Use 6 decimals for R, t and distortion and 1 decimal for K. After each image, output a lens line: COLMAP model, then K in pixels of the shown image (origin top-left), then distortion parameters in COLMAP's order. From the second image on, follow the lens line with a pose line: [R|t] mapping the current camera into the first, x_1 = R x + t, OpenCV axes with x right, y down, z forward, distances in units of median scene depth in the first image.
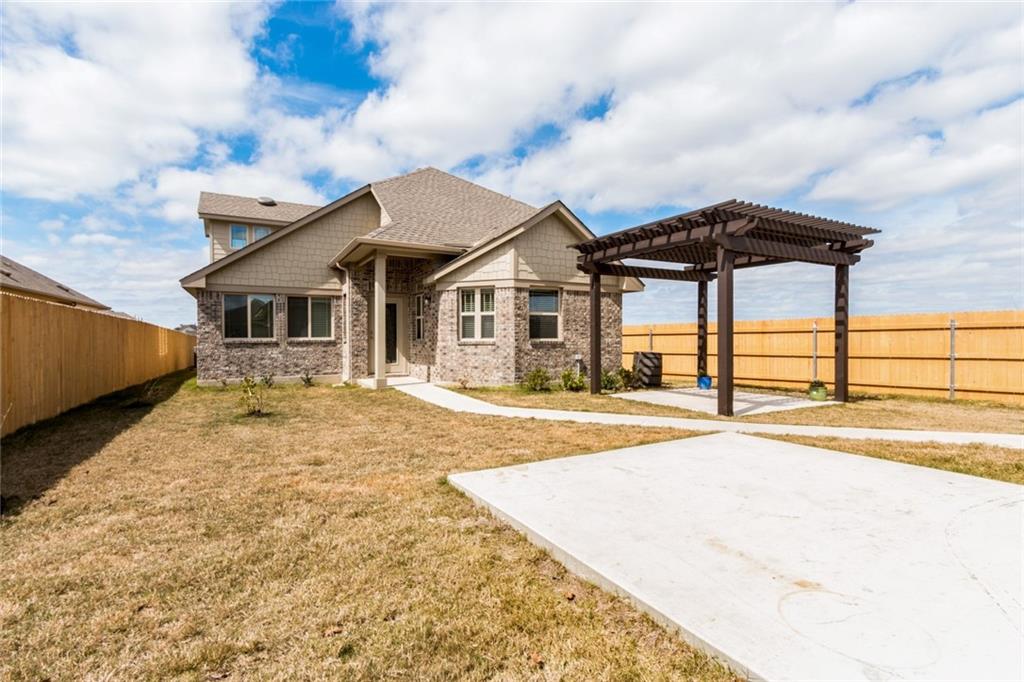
lens RADIAL K [[467.2, 0, 505.9], [0, 467.2, 340.9], [0, 0, 1]] dist [-0.002139, -0.000538]
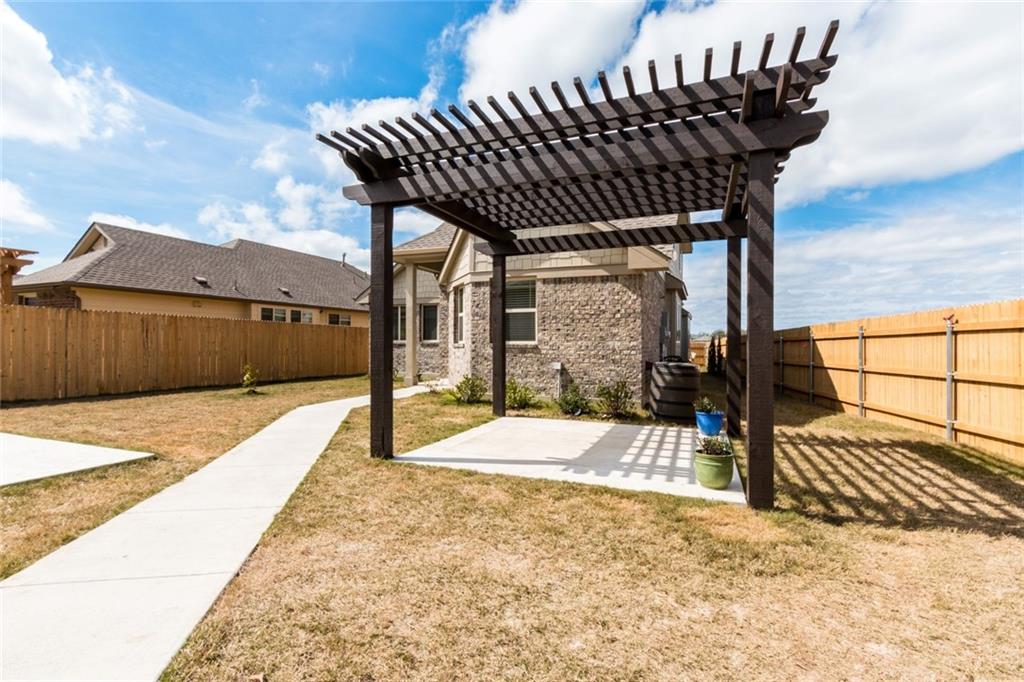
lens RADIAL K [[467.2, 0, 504.3], [0, 467.2, 341.5], [0, 0, 1]] dist [-0.002139, -0.000538]
pose [[0.622642, 0.002862, -0.782501, 0.694817], [-0.007591, 0.999968, -0.002382, -0.002504], [0.782470, 0.007423, 0.622644, 0.470140]]
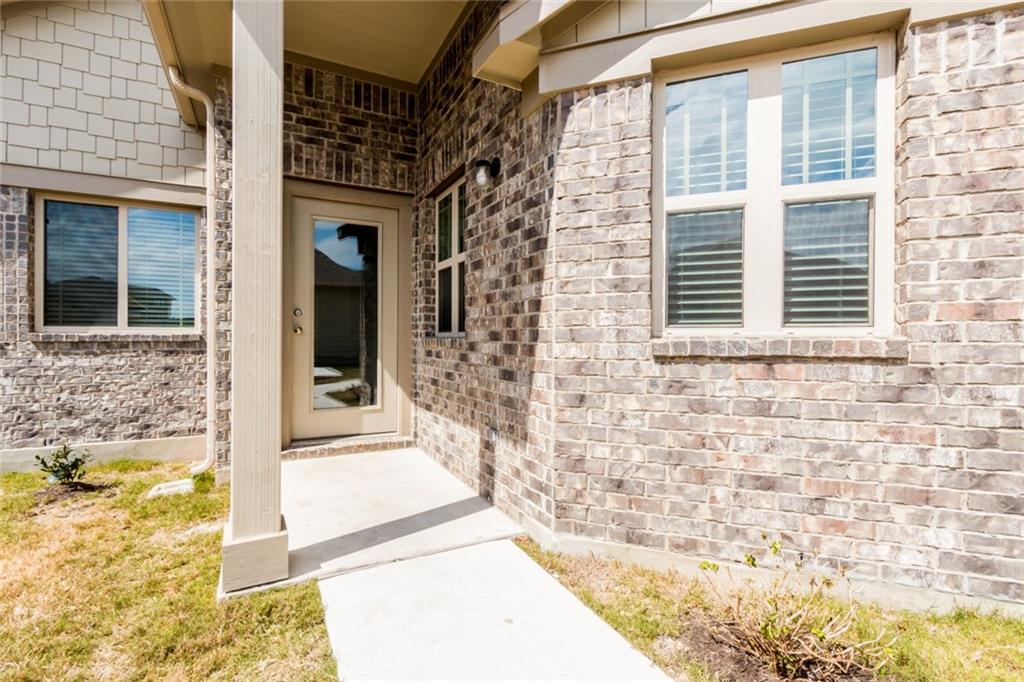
lens RADIAL K [[467.2, 0, 505.0], [0, 467.2, 342.4], [0, 0, 1]] dist [-0.002139, -0.000538]
pose [[0.999594, 0.006249, -0.027800, -0.155858], [-0.006200, 0.999979, 0.001867, 0.001974], [0.027811, -0.001694, 0.999612, 0.780934]]
